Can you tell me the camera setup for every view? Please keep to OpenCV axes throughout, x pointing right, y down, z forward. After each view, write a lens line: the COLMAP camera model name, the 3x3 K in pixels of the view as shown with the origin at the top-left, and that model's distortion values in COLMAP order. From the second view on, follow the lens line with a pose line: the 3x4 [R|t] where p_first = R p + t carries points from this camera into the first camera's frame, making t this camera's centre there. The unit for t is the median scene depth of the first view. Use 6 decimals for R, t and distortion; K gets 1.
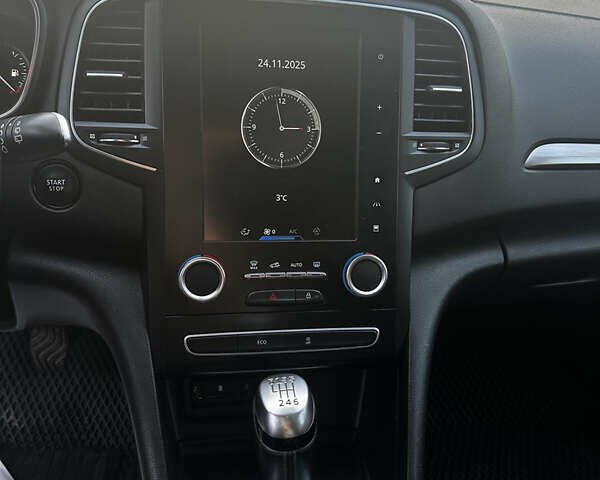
lens RADIAL K [[555.1, 0, 300.0], [0, 555.1, 240.0], [0, 0, 1]] dist [0.194837, -0.398211]
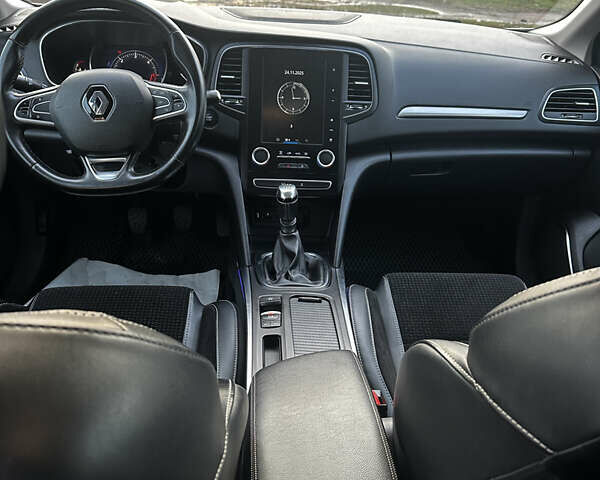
lens RADIAL K [[555.1, 0, 300.0], [0, 555.1, 240.0], [0, 0, 1]] dist [0.194837, -0.398211]
pose [[0.994329, 0.038535, -0.099117, 0.265810], [-0.034480, 0.998509, 0.042309, 0.324618], [0.100600, -0.038652, 0.994176, -1.507642]]
